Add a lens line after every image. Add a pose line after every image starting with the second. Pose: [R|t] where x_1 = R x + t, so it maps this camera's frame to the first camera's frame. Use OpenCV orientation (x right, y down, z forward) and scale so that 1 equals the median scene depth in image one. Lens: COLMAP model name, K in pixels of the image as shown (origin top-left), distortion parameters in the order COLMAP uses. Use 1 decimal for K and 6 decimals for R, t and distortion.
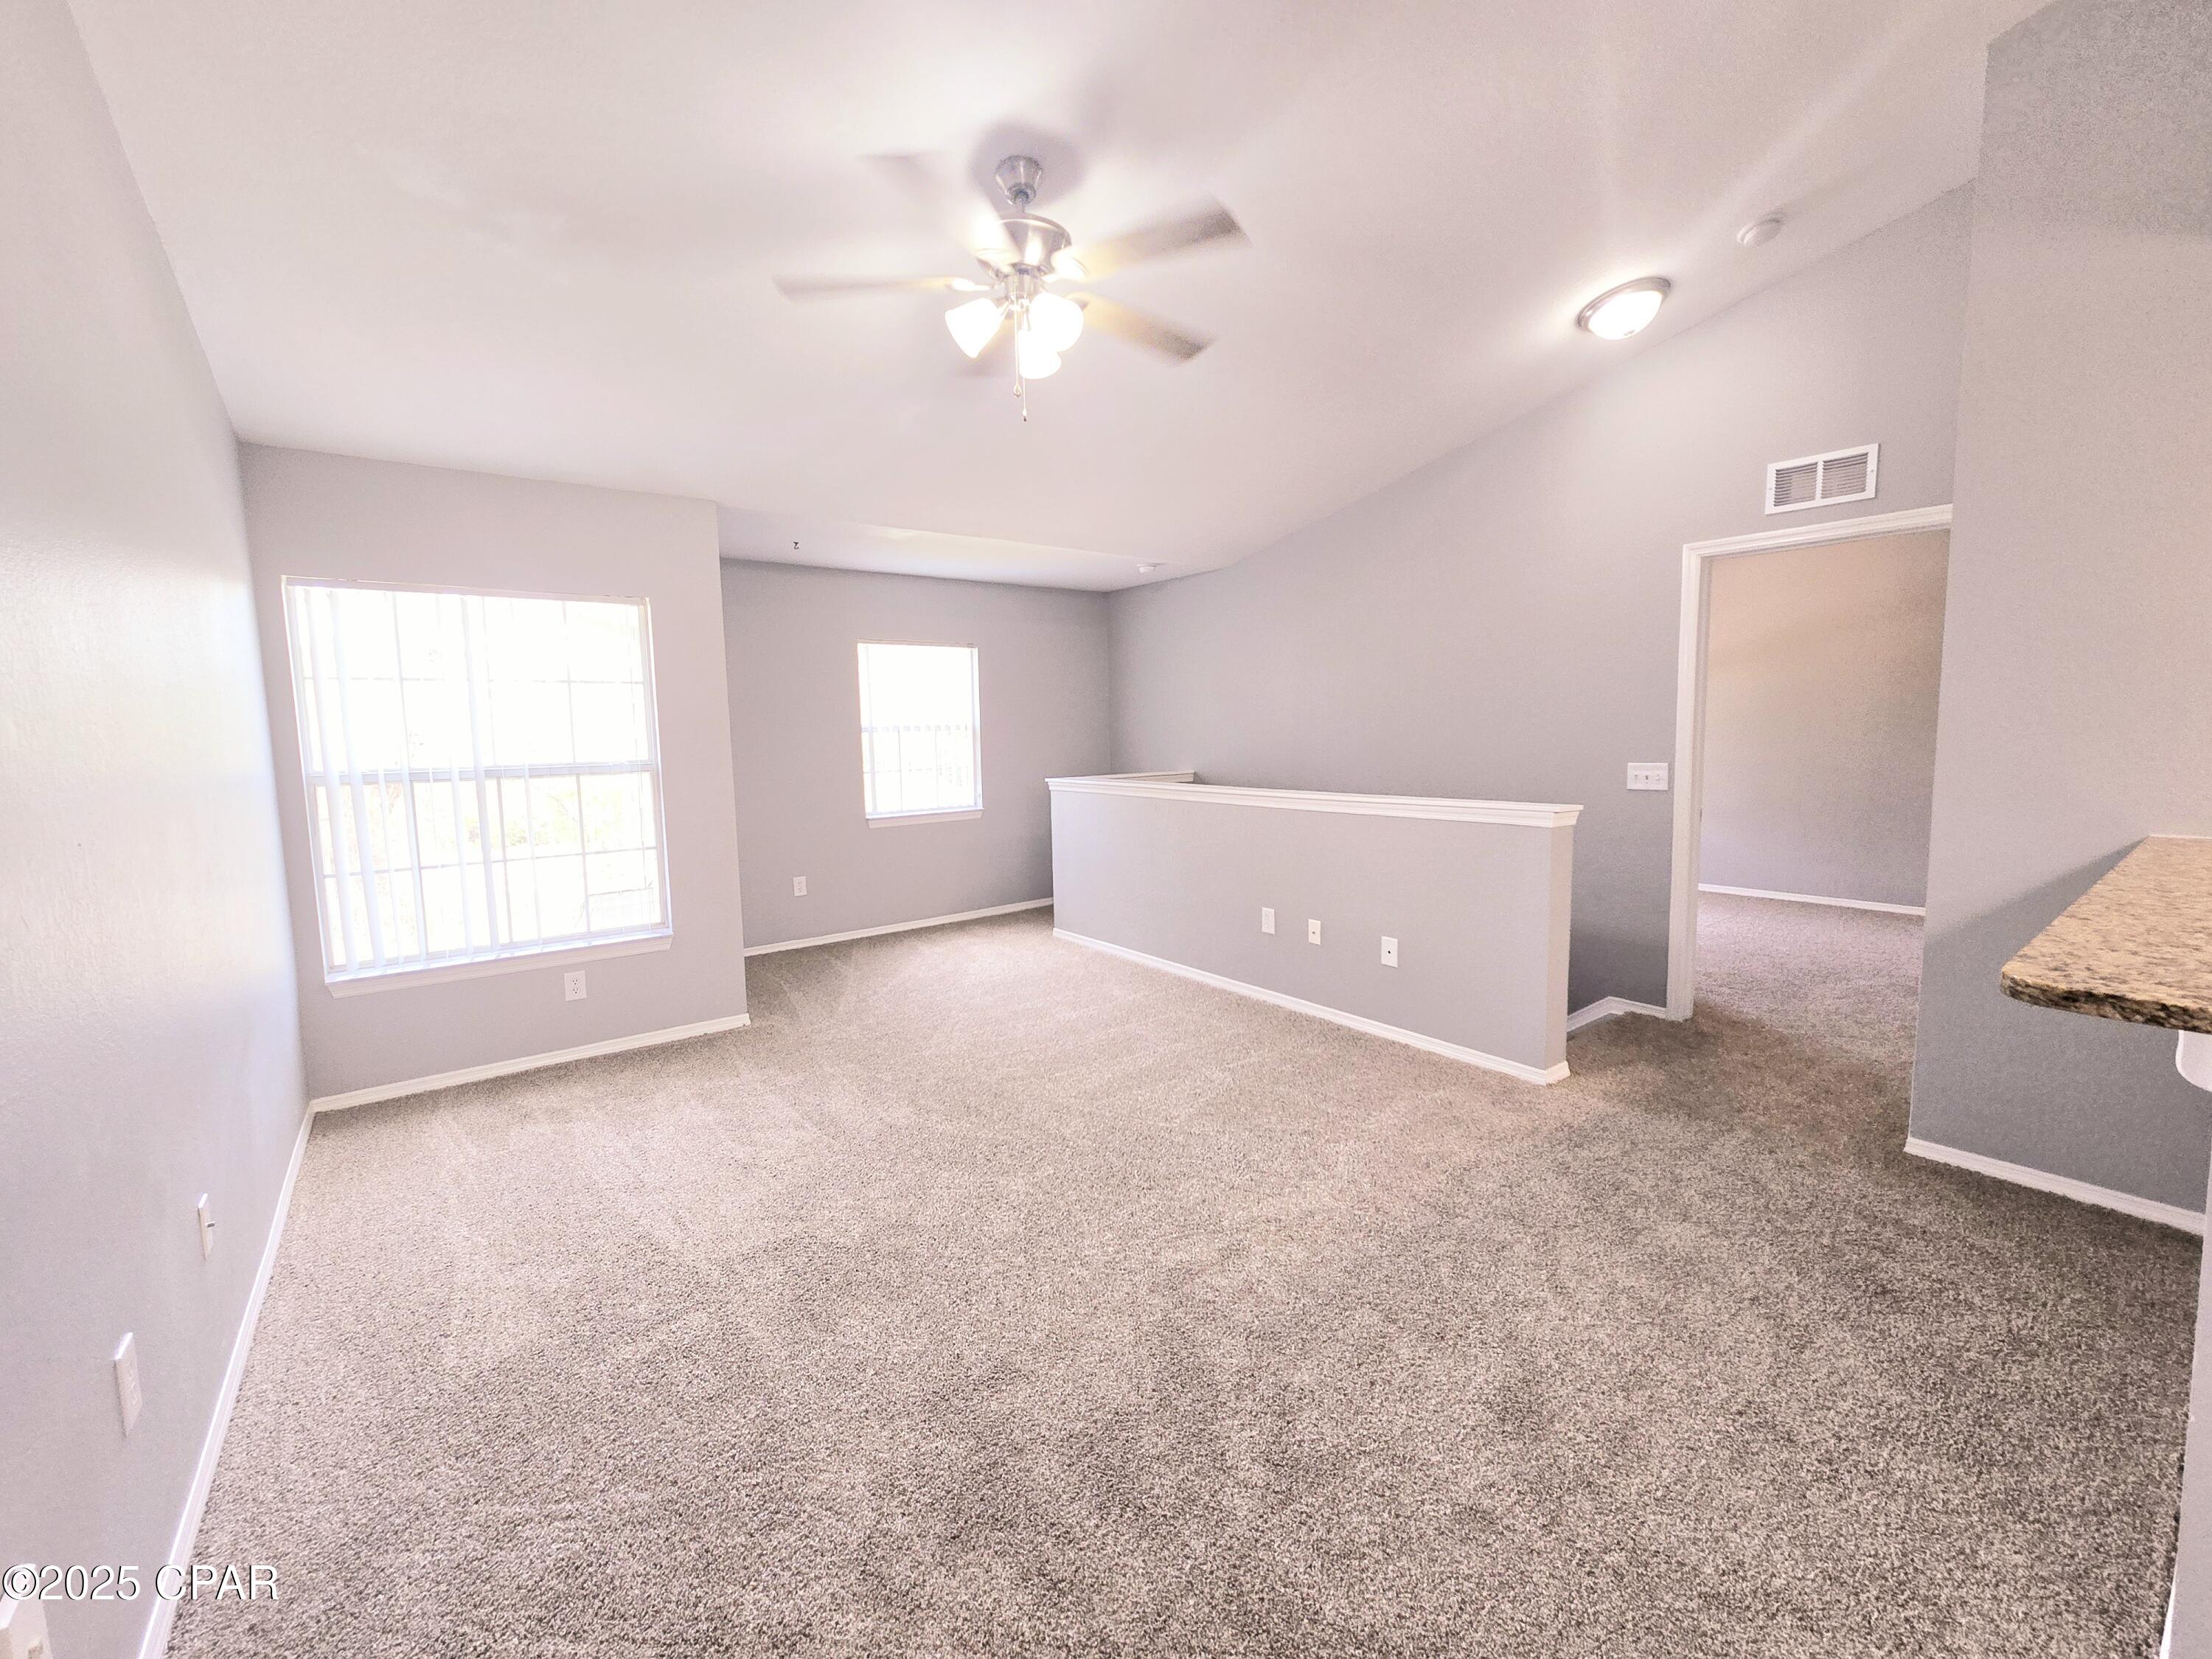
lens RADIAL K [[905.8, 0, 1112.0], [0, 905.8, 814.4], [0, 0, 1]] dist [-0.002395, 0.002901]
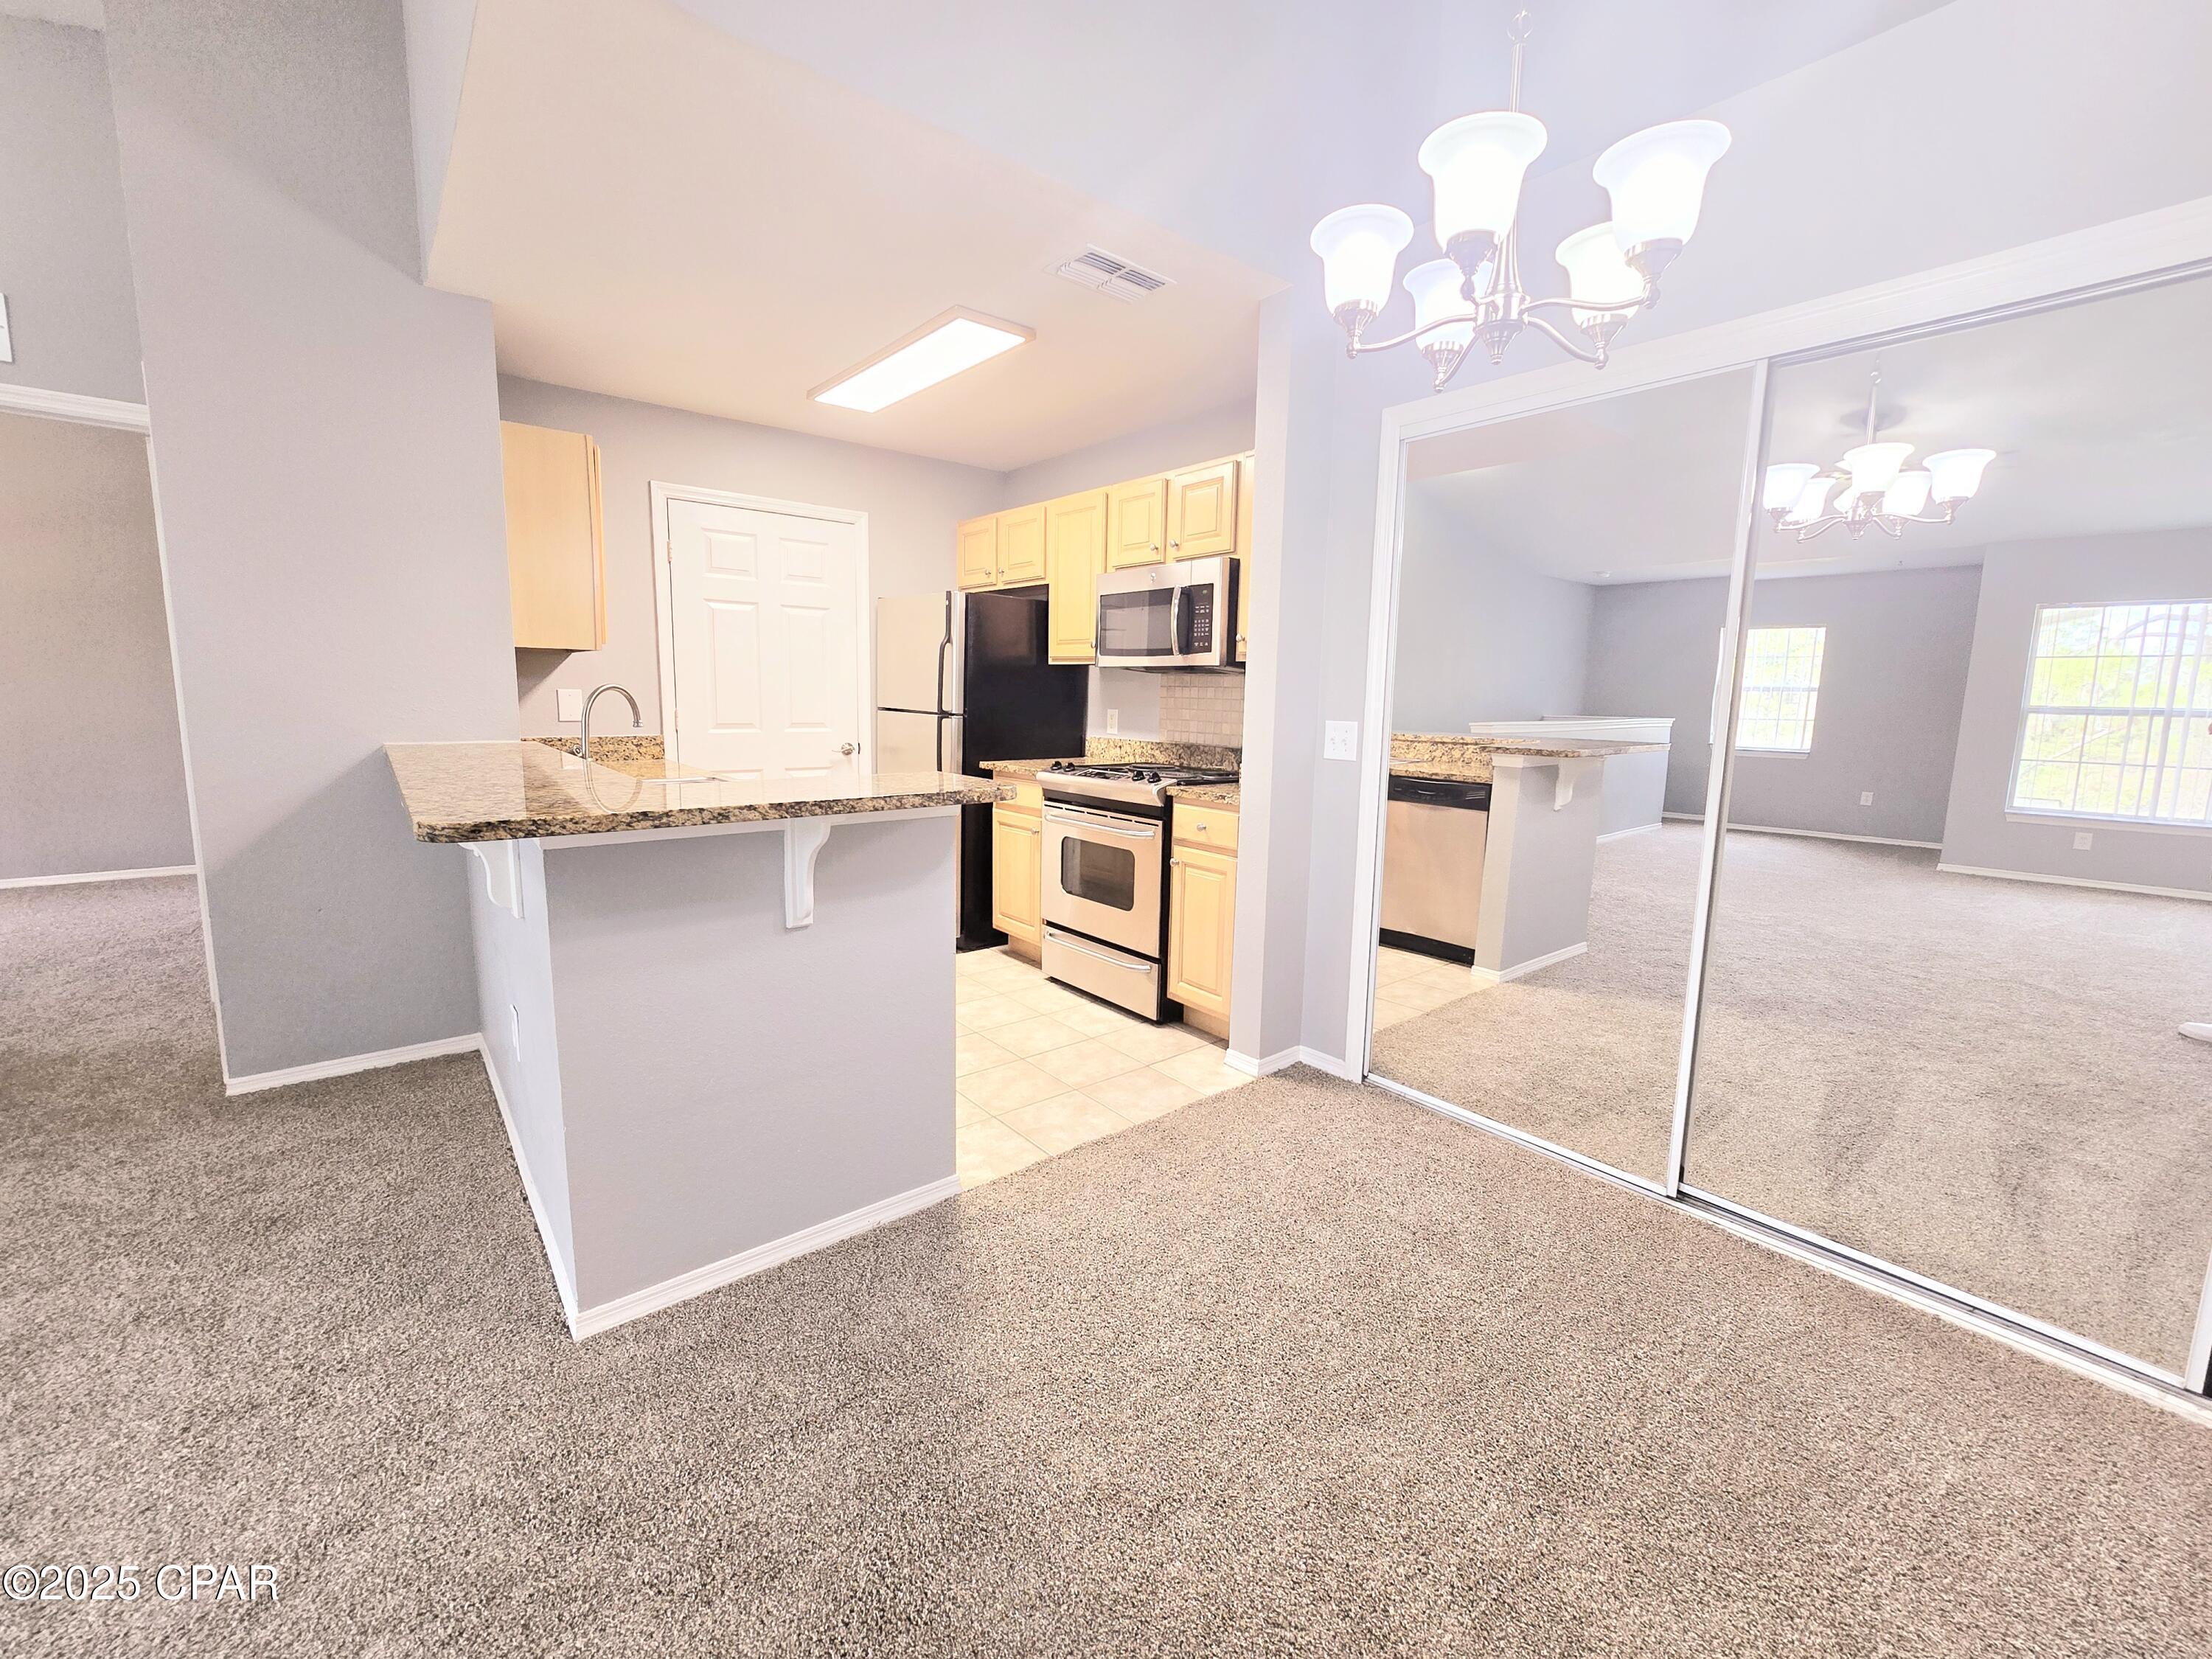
lens RADIAL K [[905.8, 0, 1112.0], [0, 905.8, 814.4], [0, 0, 1]] dist [-0.002395, 0.002901]
pose [[-0.029100, -0.118473, 0.992531, -0.075437], [0.080886, 0.989416, 0.120473, 0.052832], [-0.996298, 0.083788, -0.019210, 0.091883]]
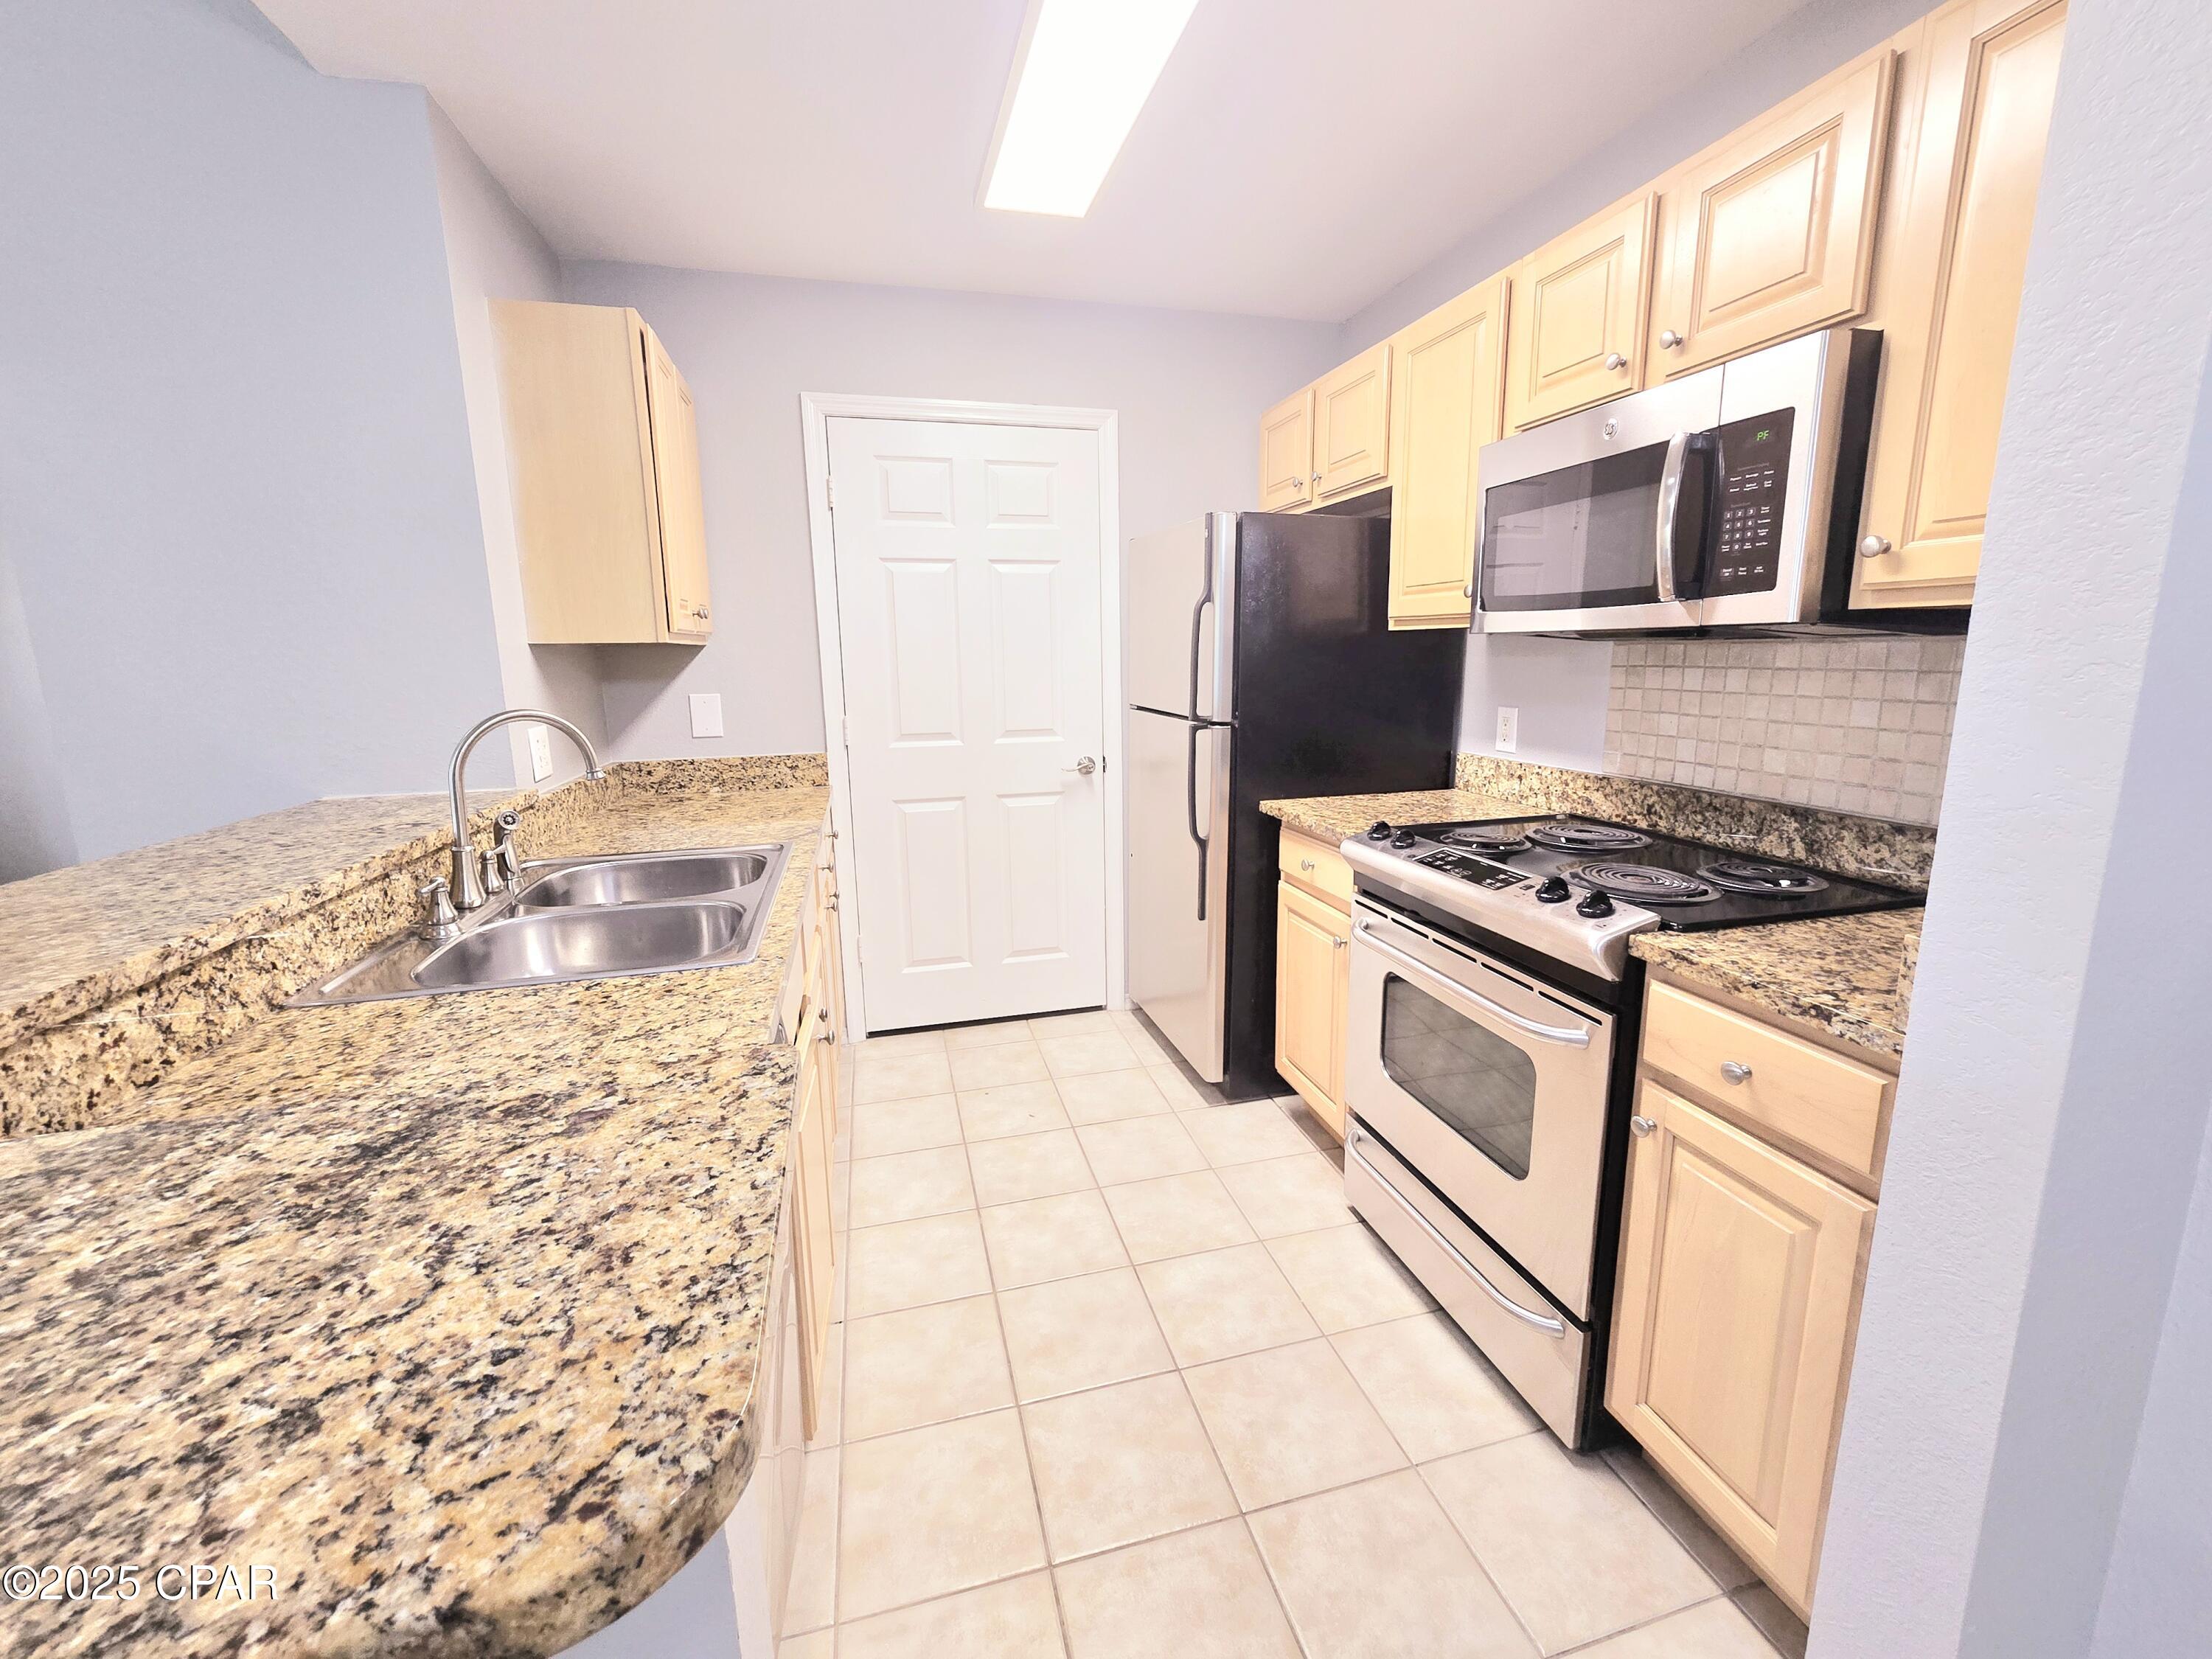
lens RADIAL K [[905.8, 0, 1112.0], [0, 905.8, 814.4], [0, 0, 1]] dist [-0.002395, 0.002901]
pose [[0.385359, -0.150827, 0.910357, 0.697113], [0.098935, 0.987618, 0.121748, 0.012208], [-0.917448, 0.043150, 0.395510, 0.046805]]
